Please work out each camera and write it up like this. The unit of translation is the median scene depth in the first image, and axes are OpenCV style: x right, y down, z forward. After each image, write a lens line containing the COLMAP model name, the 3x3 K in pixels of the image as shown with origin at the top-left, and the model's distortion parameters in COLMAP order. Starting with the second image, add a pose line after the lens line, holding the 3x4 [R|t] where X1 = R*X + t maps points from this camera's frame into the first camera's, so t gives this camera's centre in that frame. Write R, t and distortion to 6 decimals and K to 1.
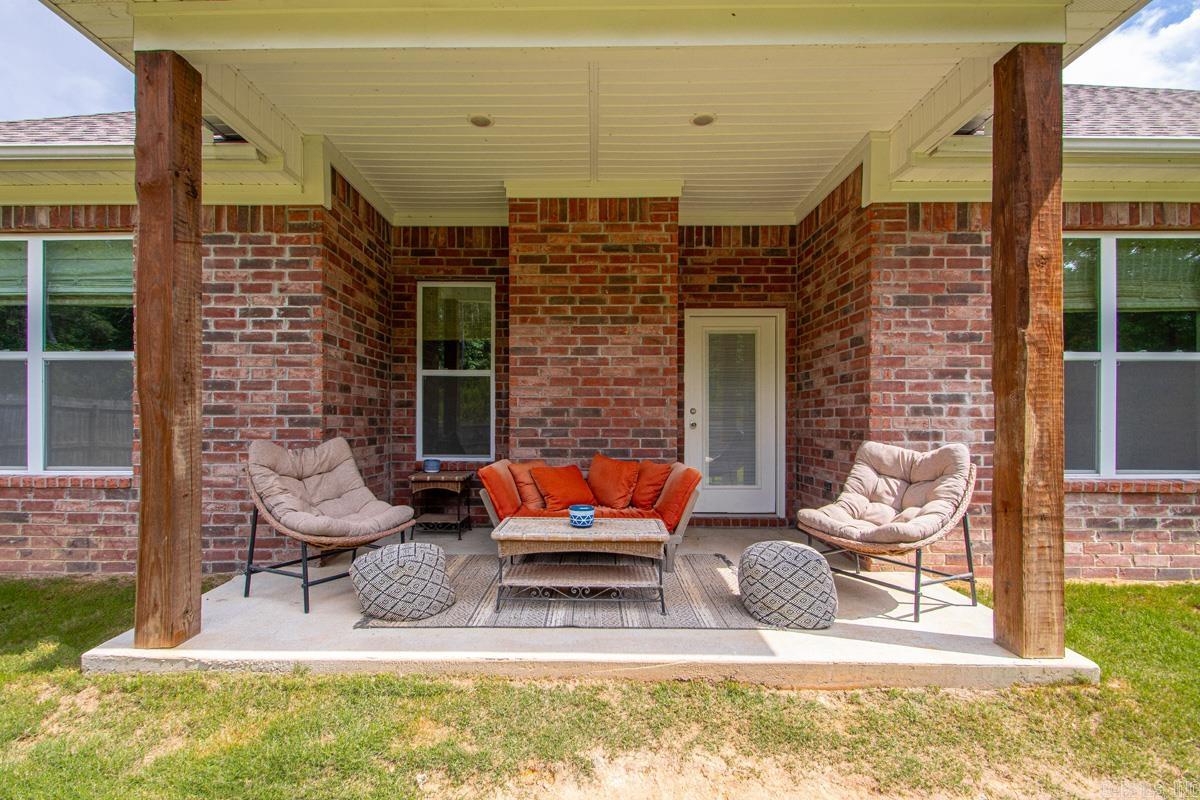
lens RADIAL K [[581.1, 0, 597.0], [0, 581.1, 418.4], [0, 0, 1]] dist [0.002024, 0.000410]
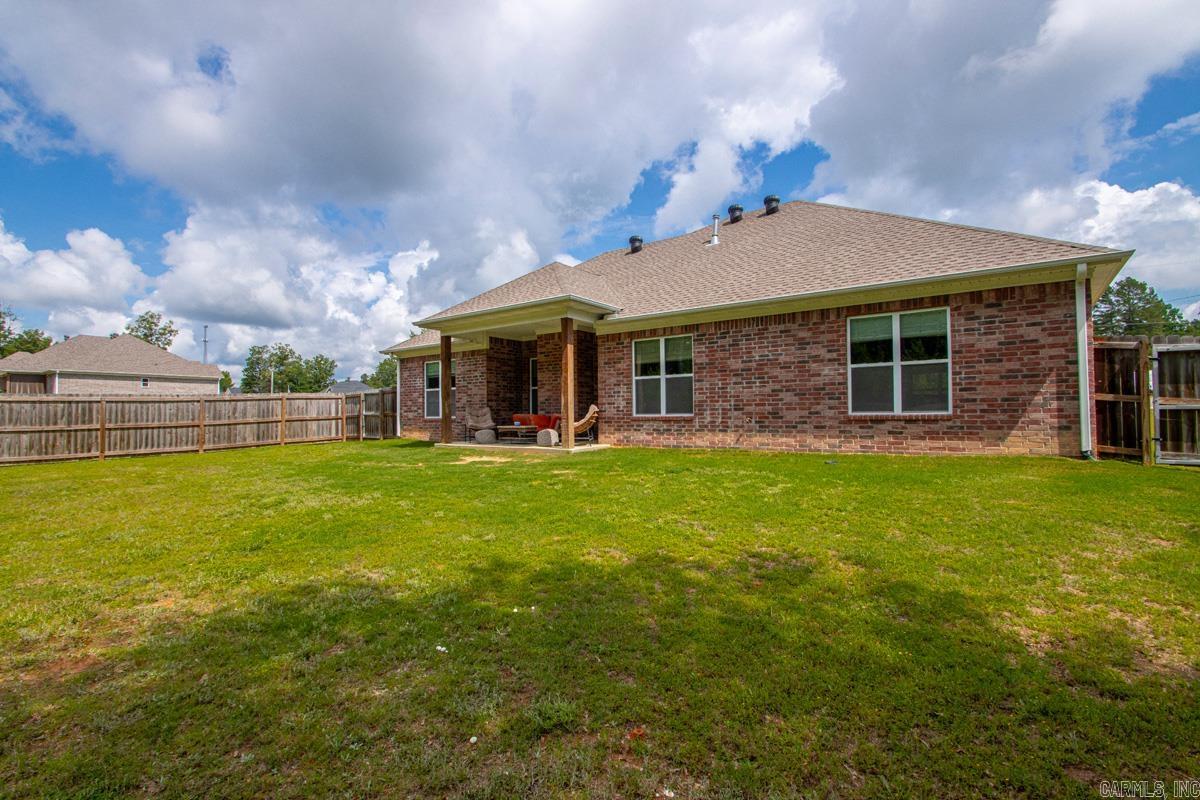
lens RADIAL K [[543.6, 0, 579.9], [0, 543.6, 403.7], [0, 0, 1]] dist [0.000056, -0.012704]
pose [[0.799925, -0.022397, -0.599682, 2.246091], [0.012025, 0.999701, -0.021297, 0.092644], [0.599979, 0.009825, 0.799955, -1.564692]]
